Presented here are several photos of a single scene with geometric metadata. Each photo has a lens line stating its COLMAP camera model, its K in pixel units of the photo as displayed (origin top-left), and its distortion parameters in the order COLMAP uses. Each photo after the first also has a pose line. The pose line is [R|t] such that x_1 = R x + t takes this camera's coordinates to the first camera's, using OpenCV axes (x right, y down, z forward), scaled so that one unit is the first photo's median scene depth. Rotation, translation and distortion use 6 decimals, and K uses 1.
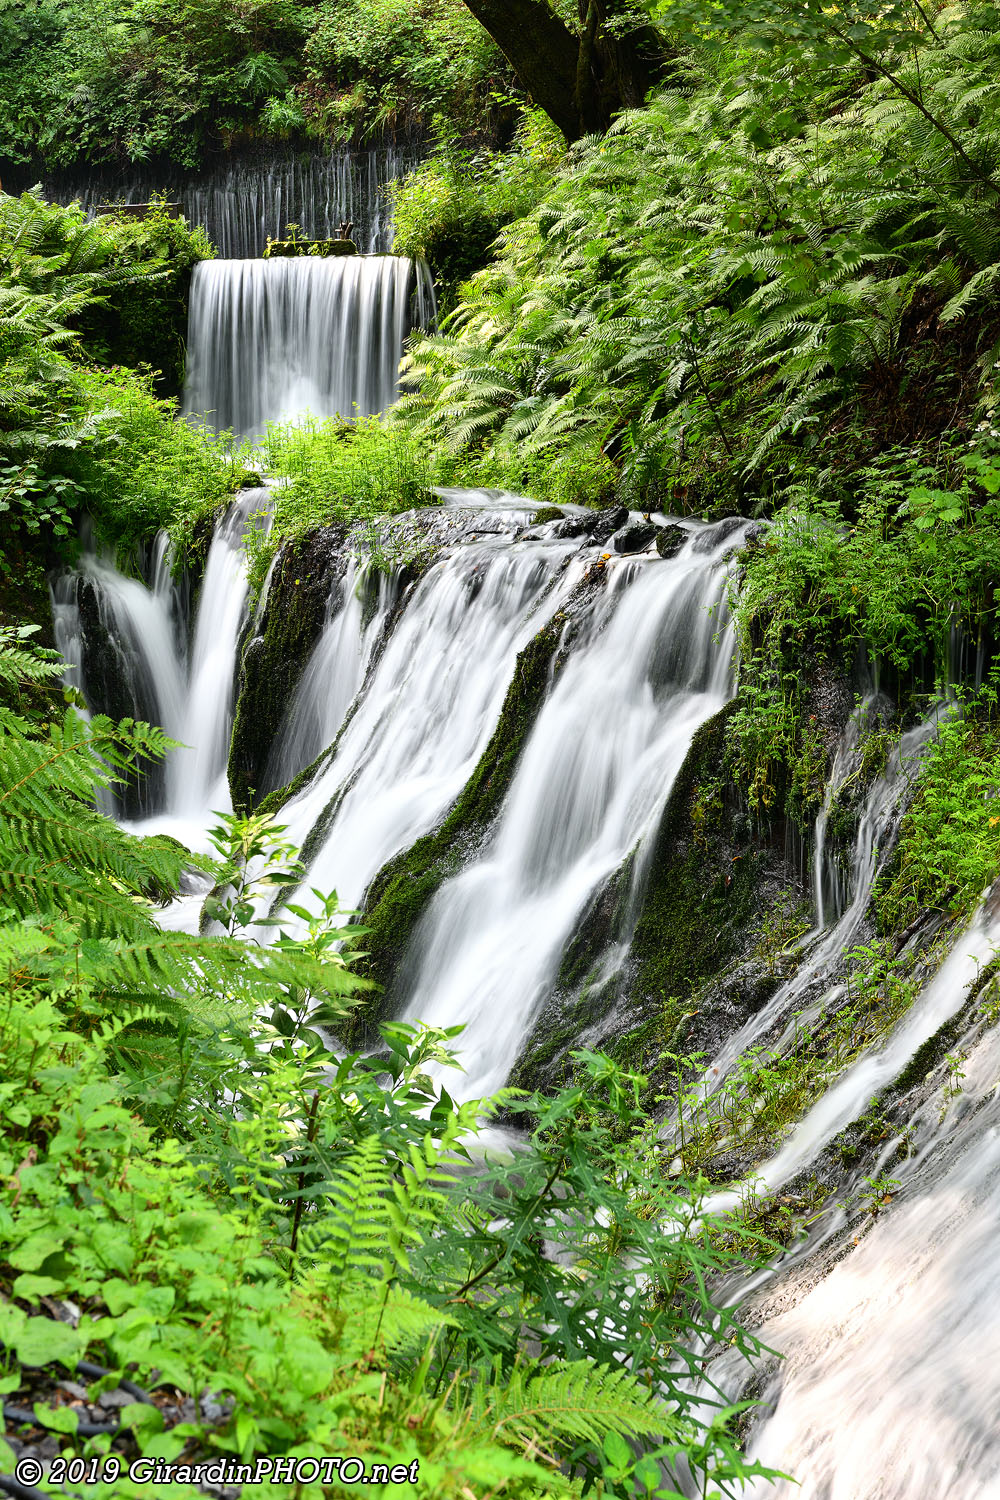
lens RADIAL K [[3050.1, 0, 499.4], [0, 3050.1, 750.5], [0, 0, 1]] dist [0.348421, 0.000000]
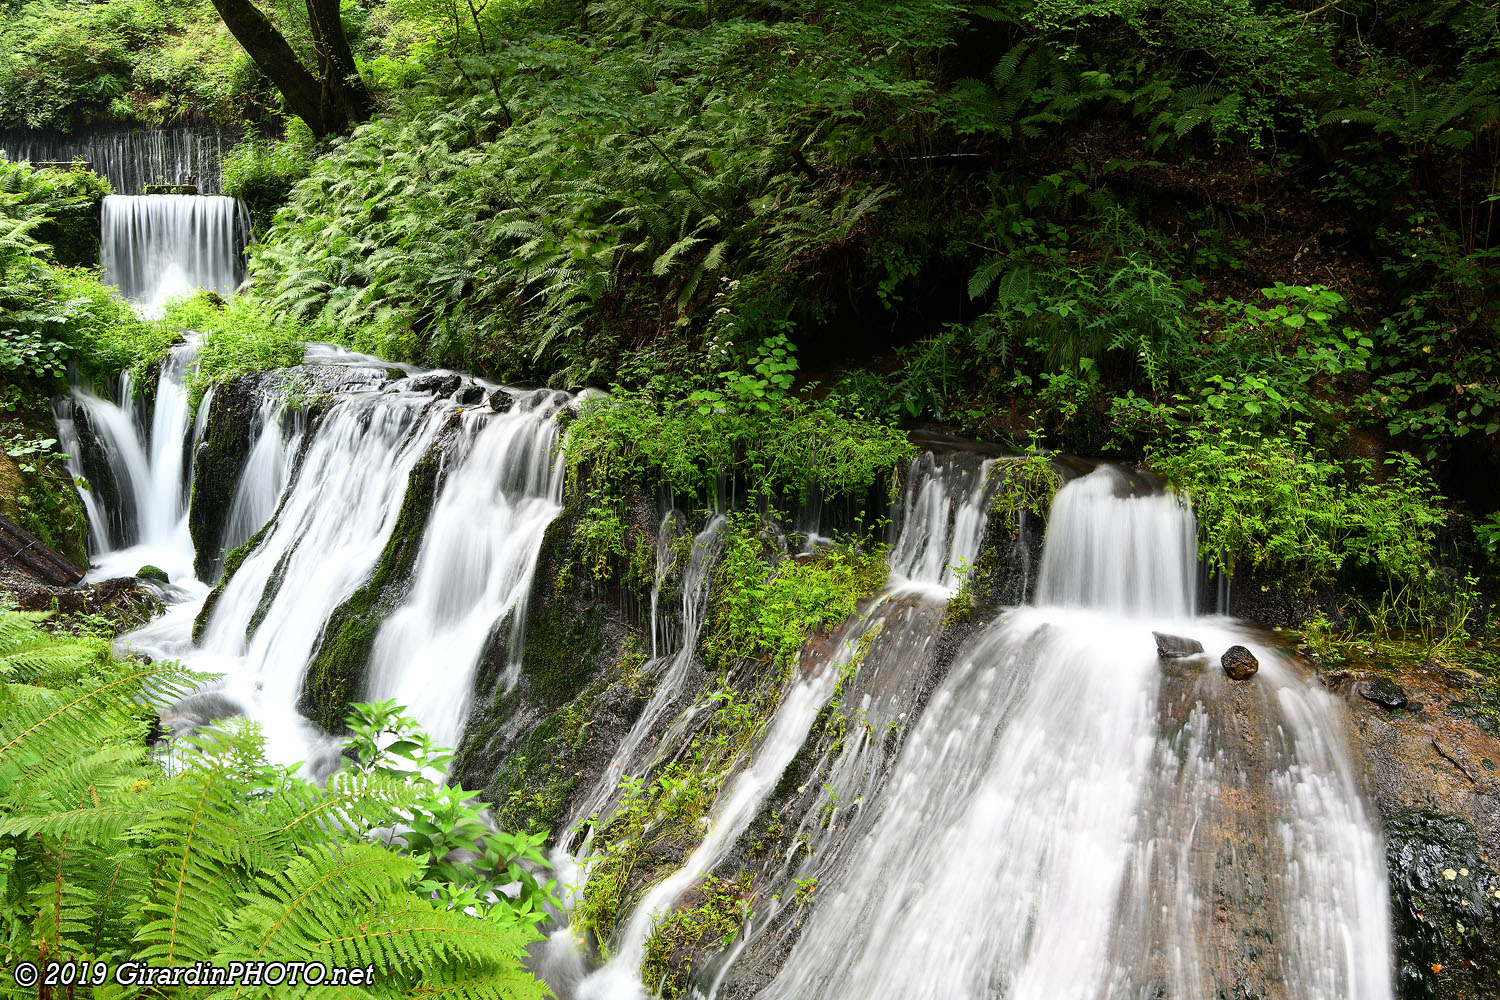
lens RADIAL K [[1347.5, 0, 753.4], [0, 1347.5, 497.3], [0, 0, 1]] dist [0.000078, 0.037841]
pose [[0.927645, -0.052338, 0.369778, -0.074525], [0.025872, 0.996759, 0.076176, -0.055665], [-0.372566, -0.061097, 0.925992, 0.209526]]
